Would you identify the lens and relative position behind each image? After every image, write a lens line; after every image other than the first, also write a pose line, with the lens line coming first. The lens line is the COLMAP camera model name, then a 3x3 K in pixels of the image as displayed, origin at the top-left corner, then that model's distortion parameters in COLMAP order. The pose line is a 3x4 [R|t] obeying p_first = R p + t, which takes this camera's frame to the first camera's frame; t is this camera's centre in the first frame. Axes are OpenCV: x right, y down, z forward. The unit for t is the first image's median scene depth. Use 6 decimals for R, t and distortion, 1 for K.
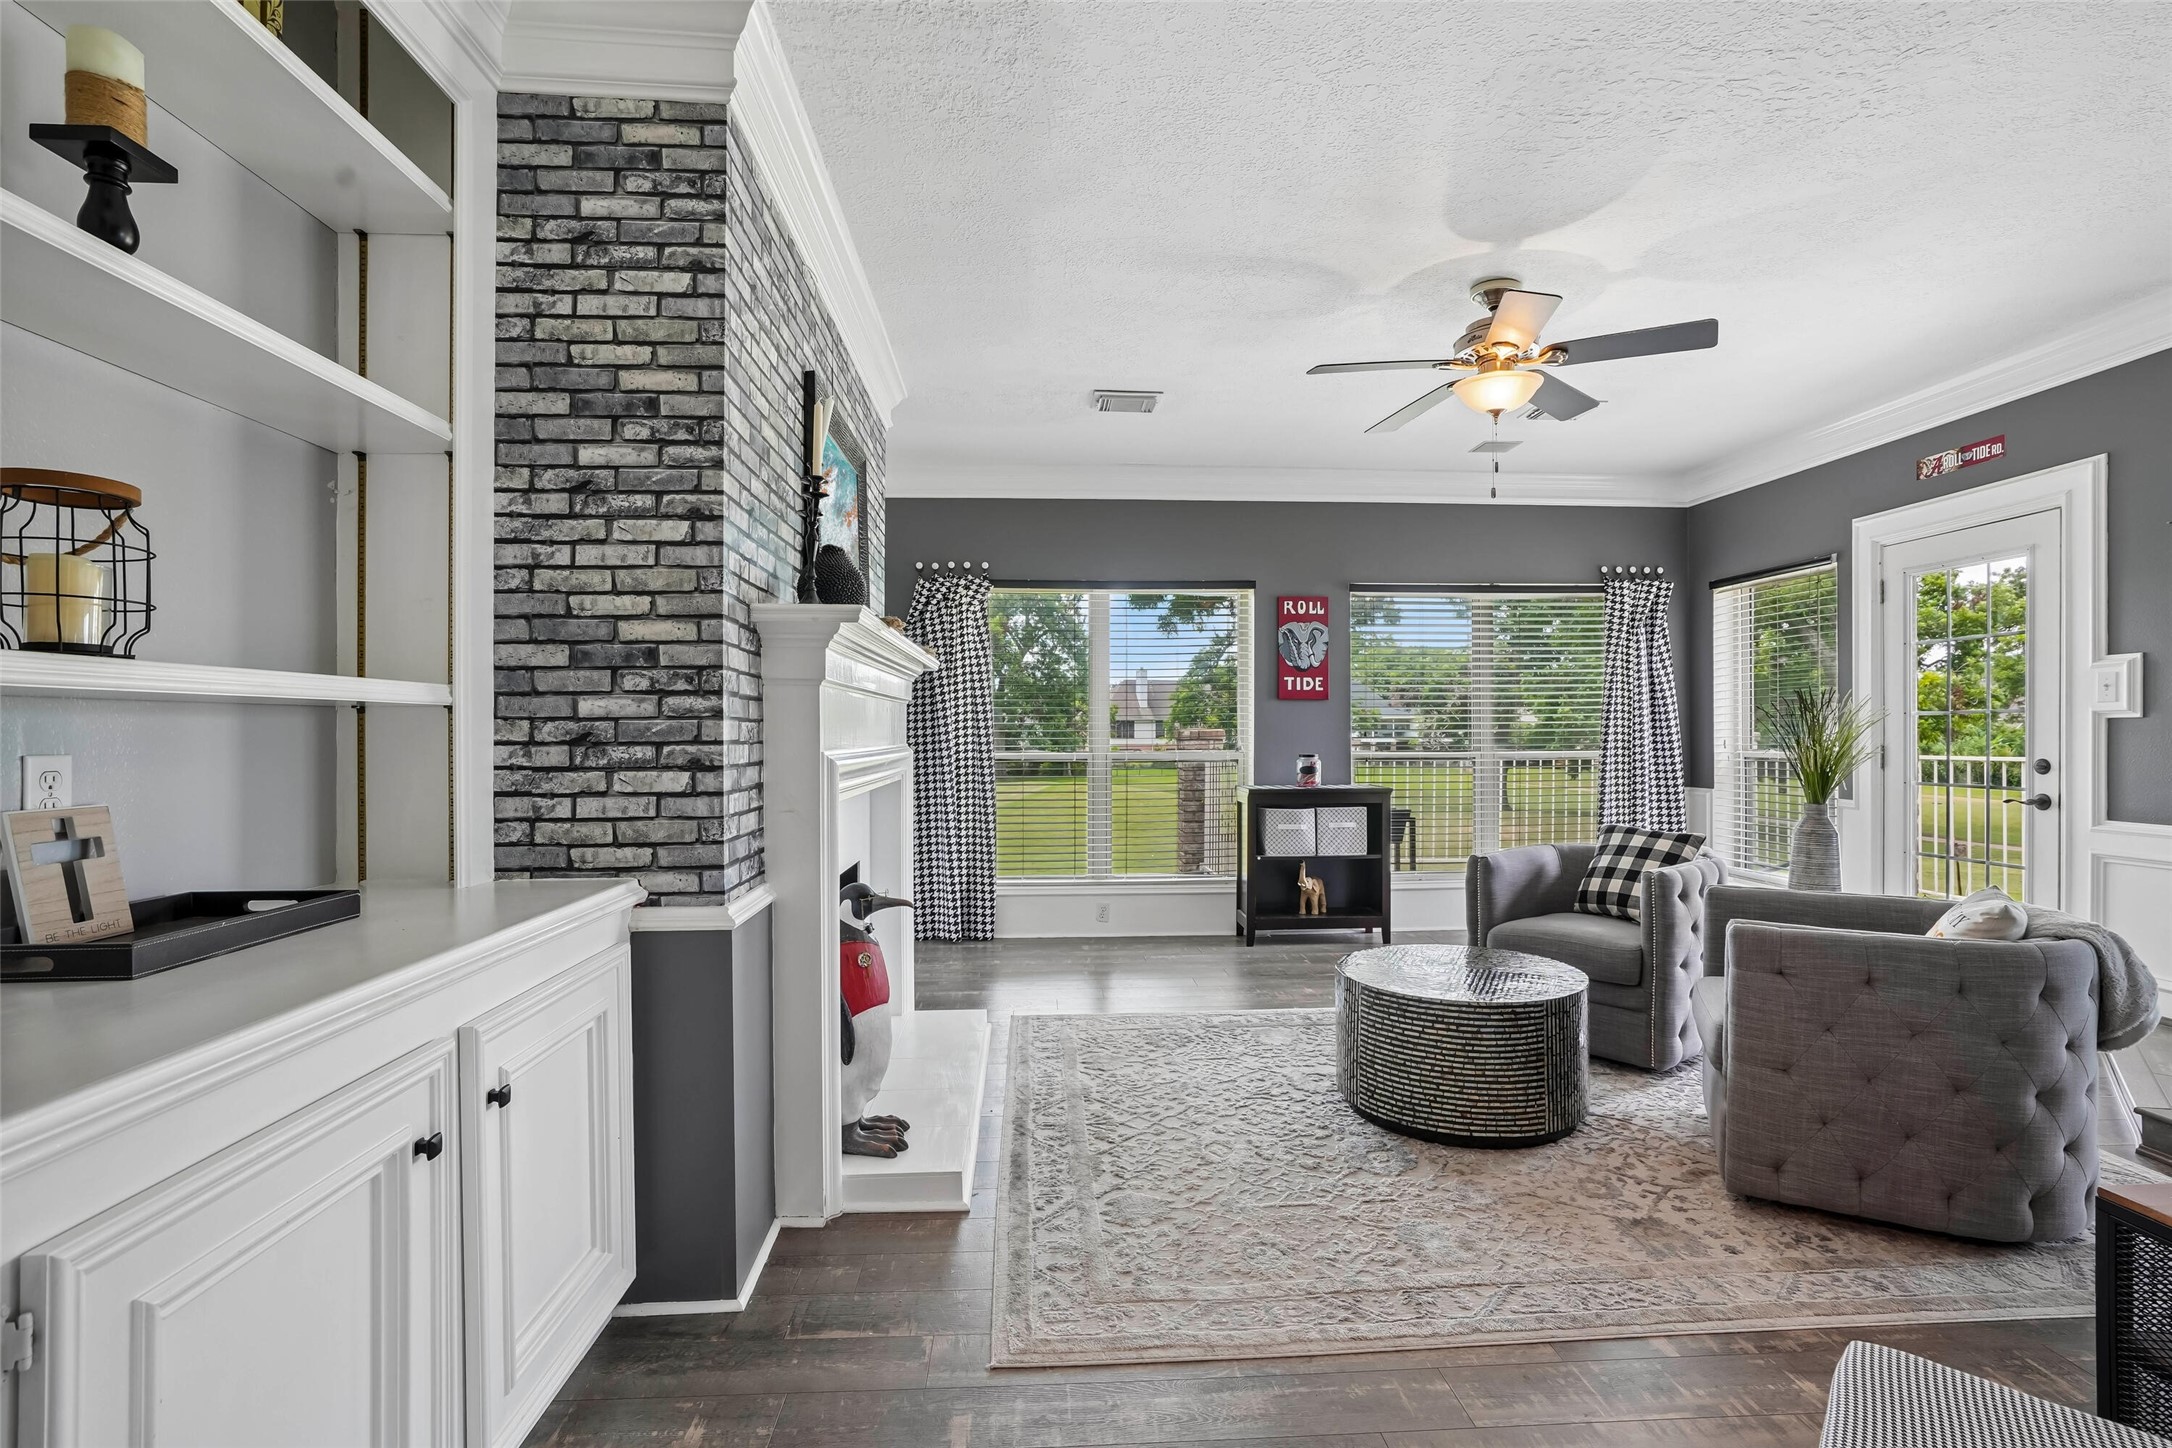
lens RADIAL K [[1008.5, 0, 1092.4], [0, 1008.5, 733.8], [0, 0, 1]] dist [-0.040392, 0.020805]
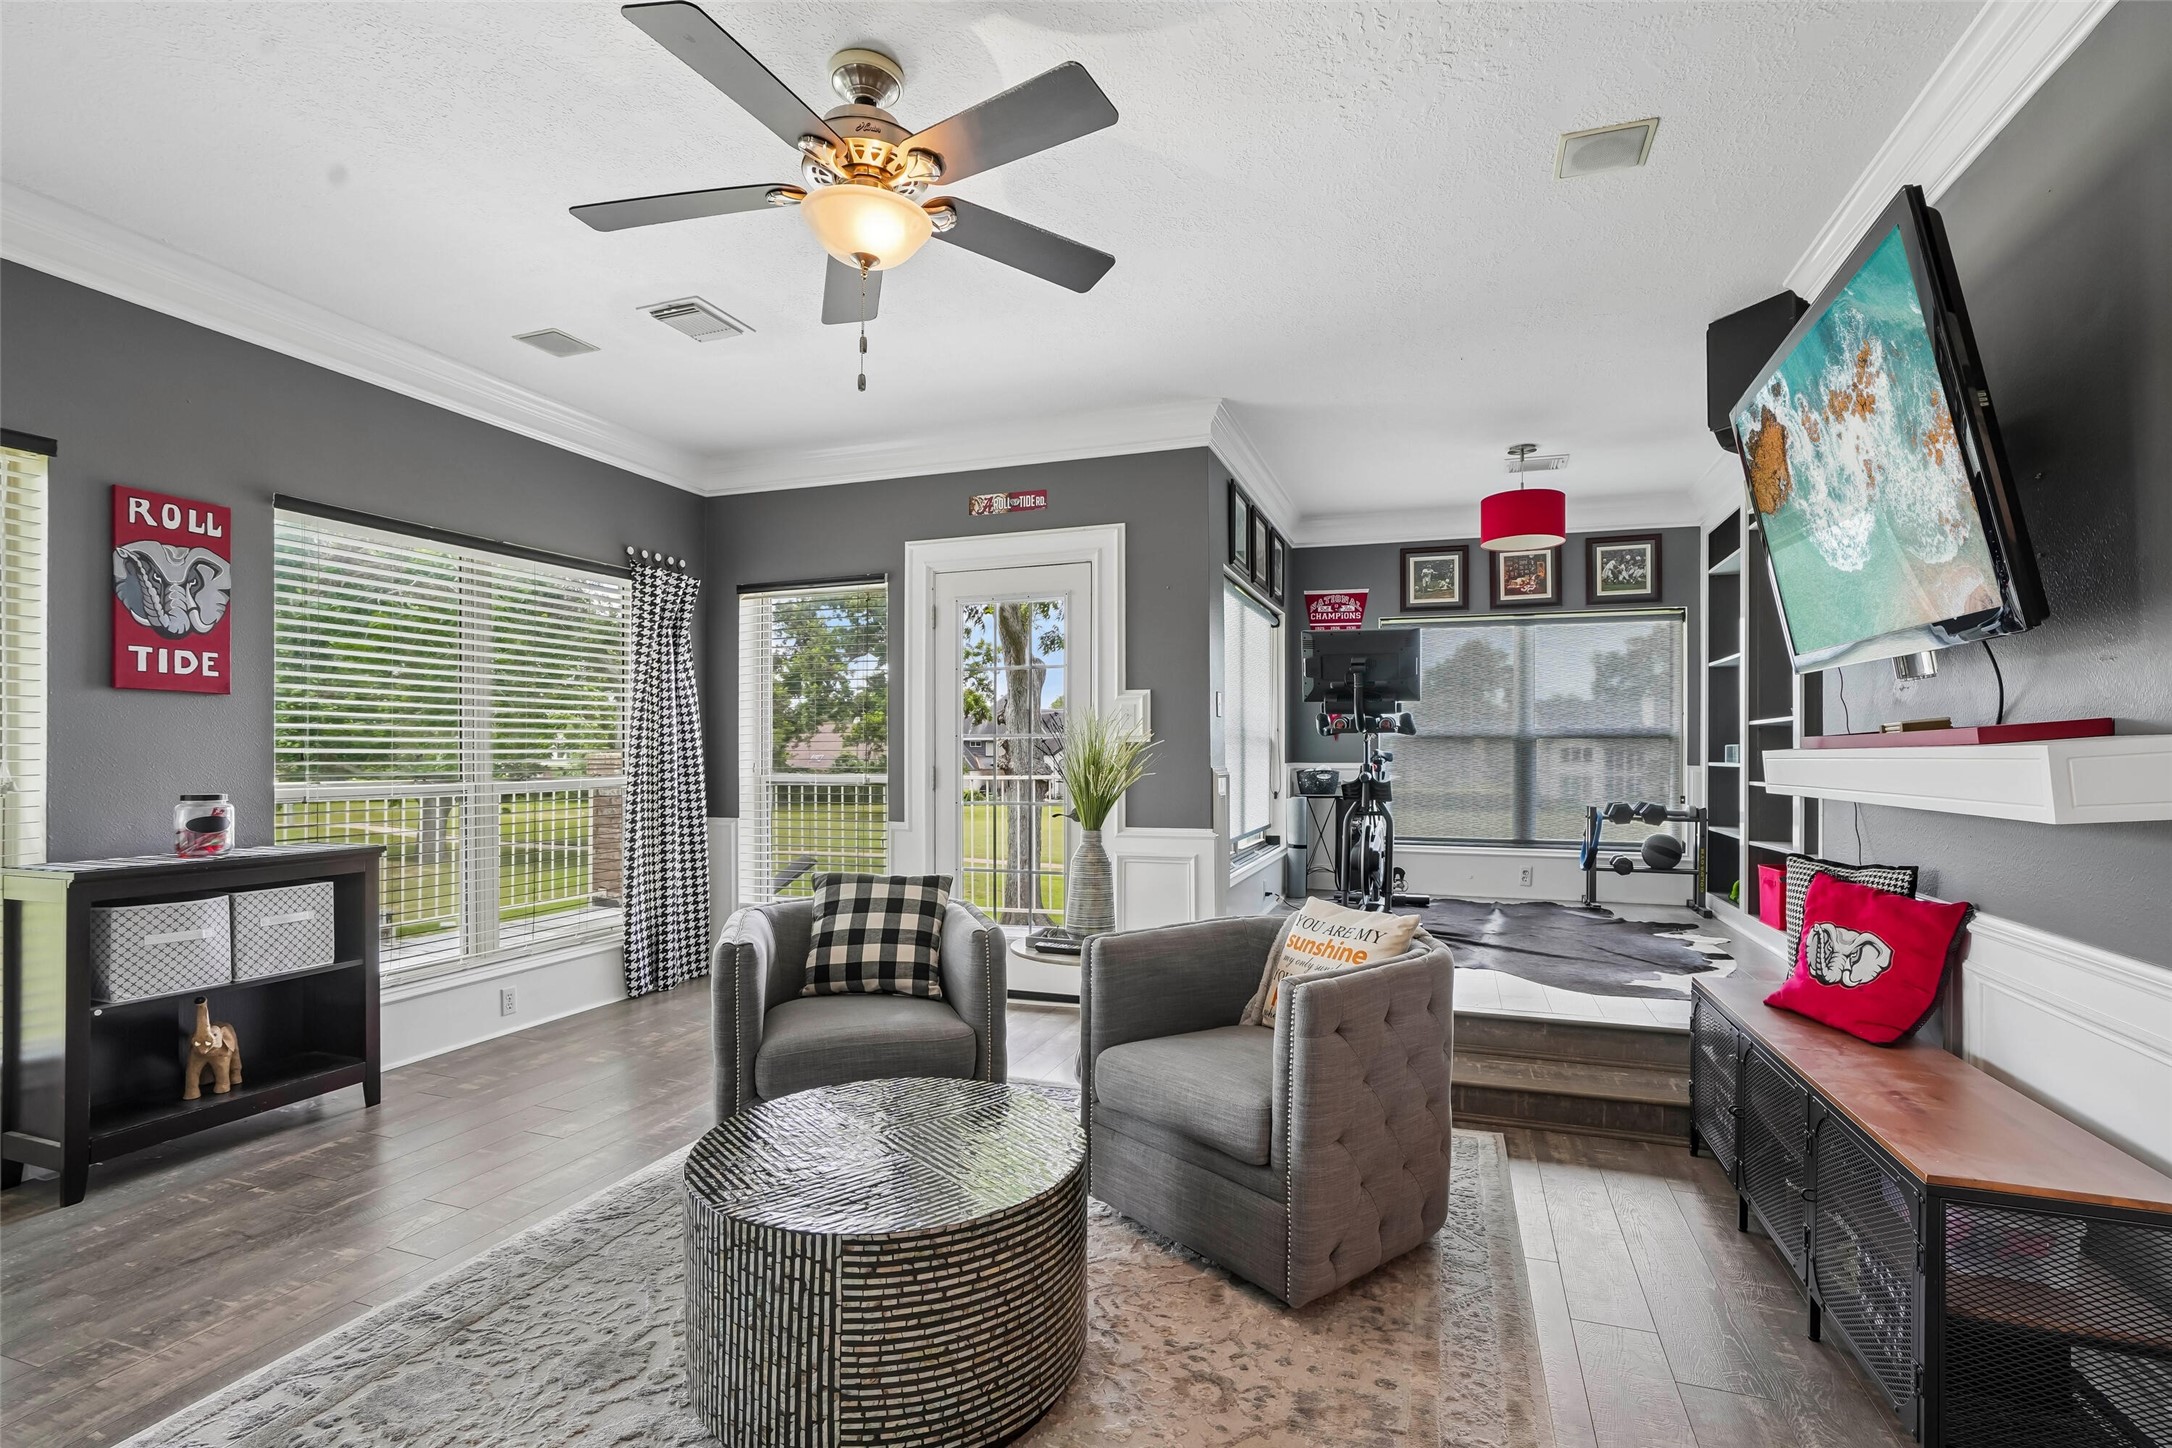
lens RADIAL K [[1025.7, 0, 1118.6], [0, 1025.7, 753.1], [0, 0, 1]] dist [-0.001514, 0.001099]
pose [[0.412435, 0.002722, 0.910983, -0.079980], [0.001066, 0.999993, -0.003471, 0.000870], [-0.910986, 0.002402, 0.412429, 0.338100]]
